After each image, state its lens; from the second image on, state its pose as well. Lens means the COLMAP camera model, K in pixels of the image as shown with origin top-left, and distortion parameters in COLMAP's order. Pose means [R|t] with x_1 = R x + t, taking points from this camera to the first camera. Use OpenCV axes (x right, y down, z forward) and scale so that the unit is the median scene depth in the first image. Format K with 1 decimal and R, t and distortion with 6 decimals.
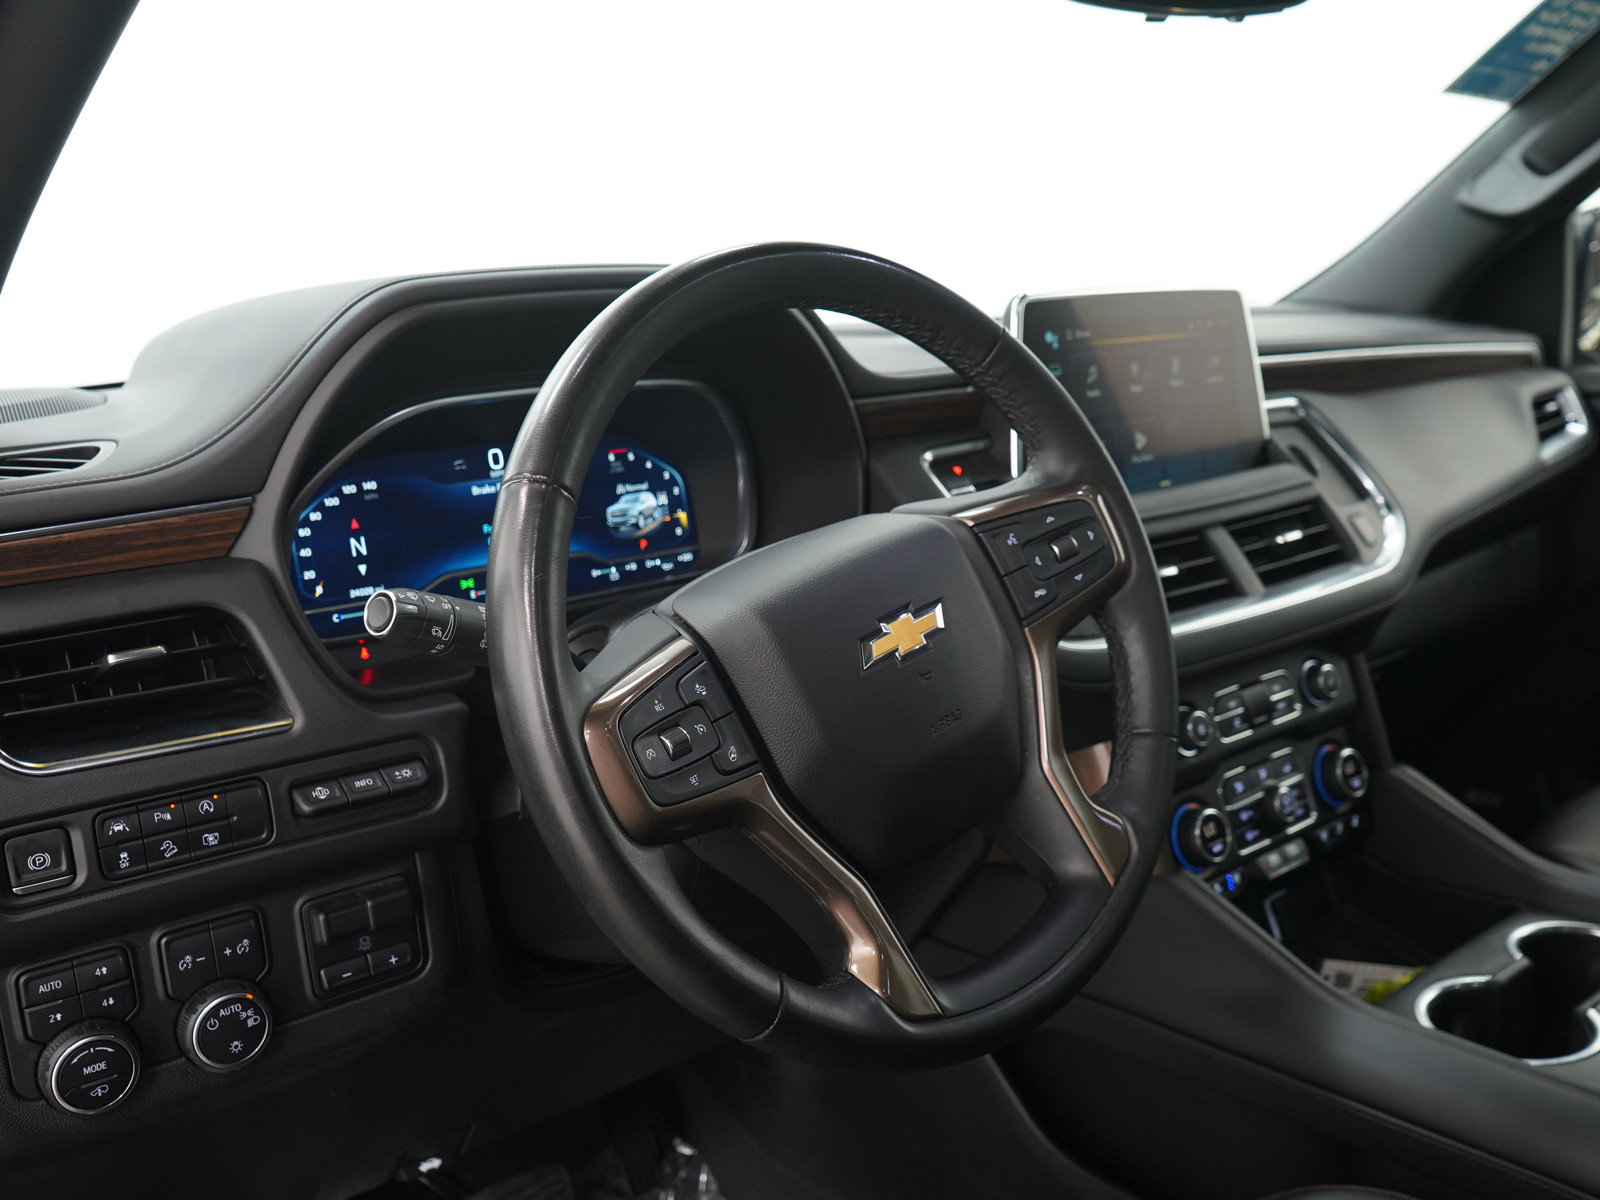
lens RADIAL K [[1405.7, 0, 800.0], [0, 1405.7, 600.0], [0, 0, 1]] dist [-0.004024, -0.008547]
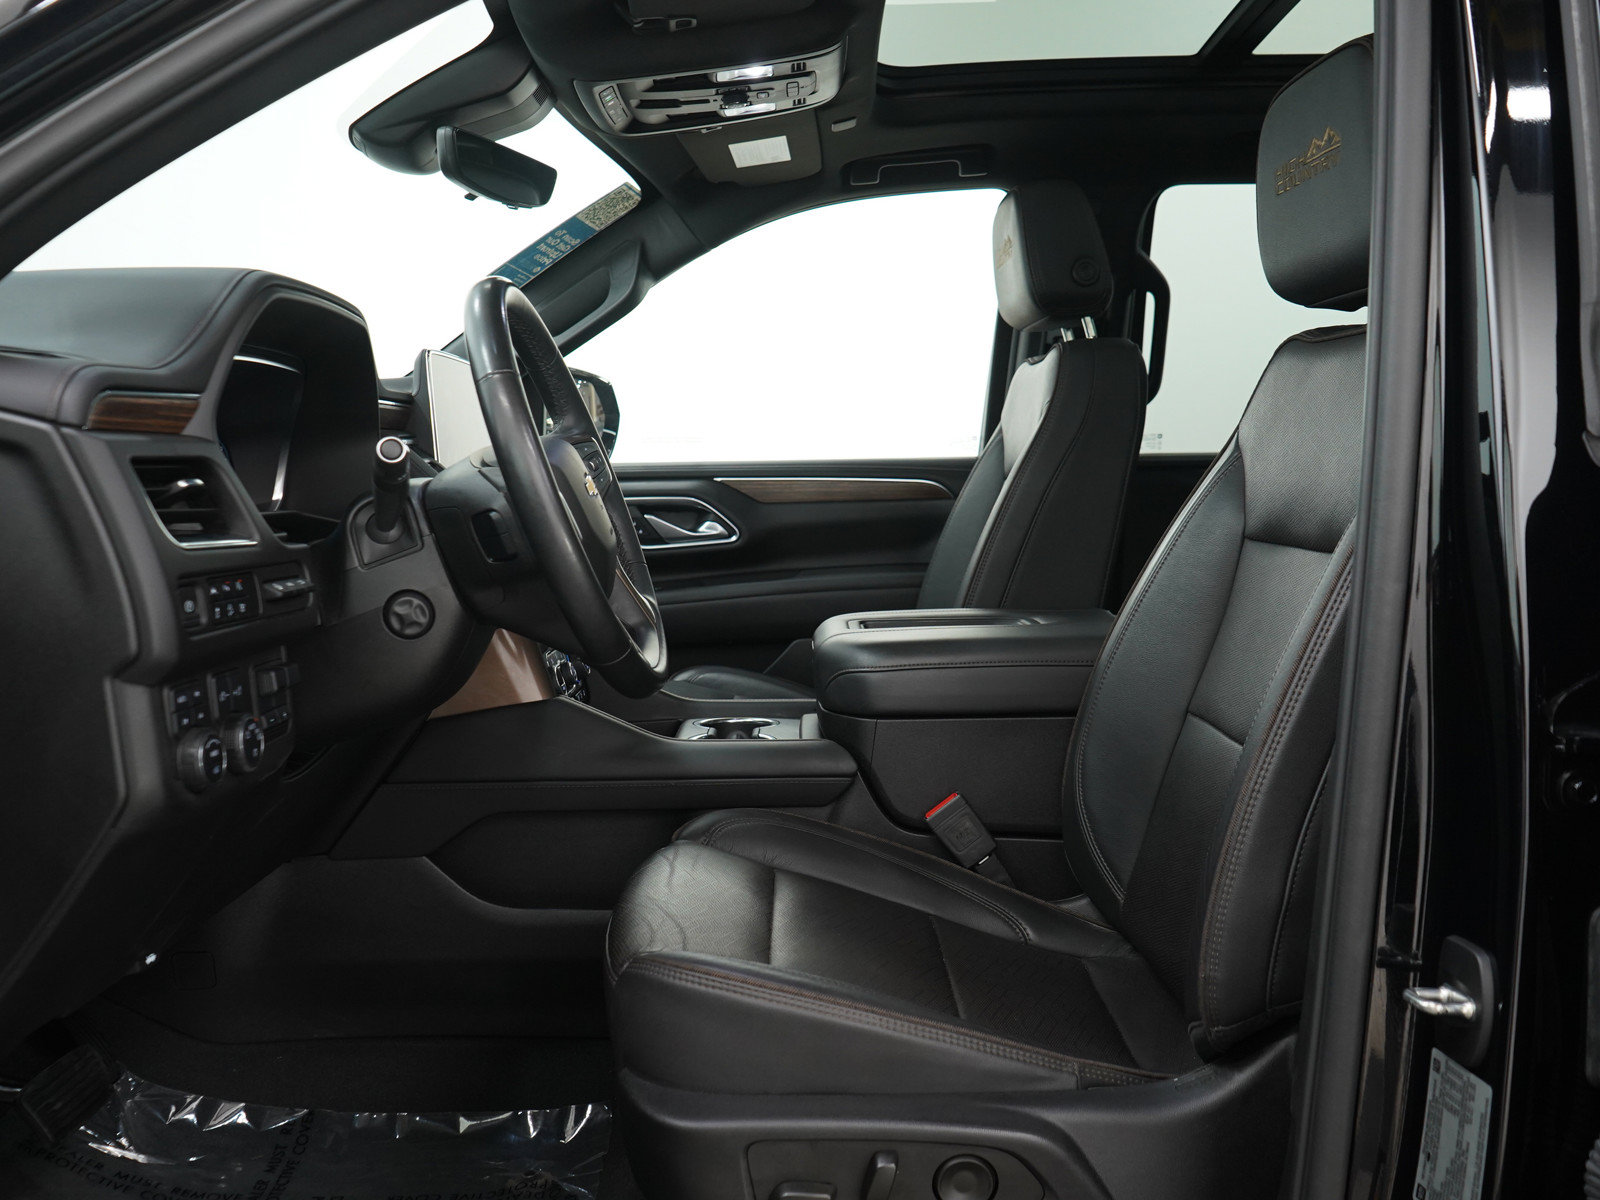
lens RADIAL K [[1405.7, 0, 800.0], [0, 1405.7, 600.0], [0, 0, 1]] dist [-0.004024, -0.008547]
pose [[0.627233, -0.014880, 0.778690, -0.881823], [0.123213, 0.989122, -0.080347, 0.258508], [-0.769024, 0.146341, 0.622243, -0.283734]]
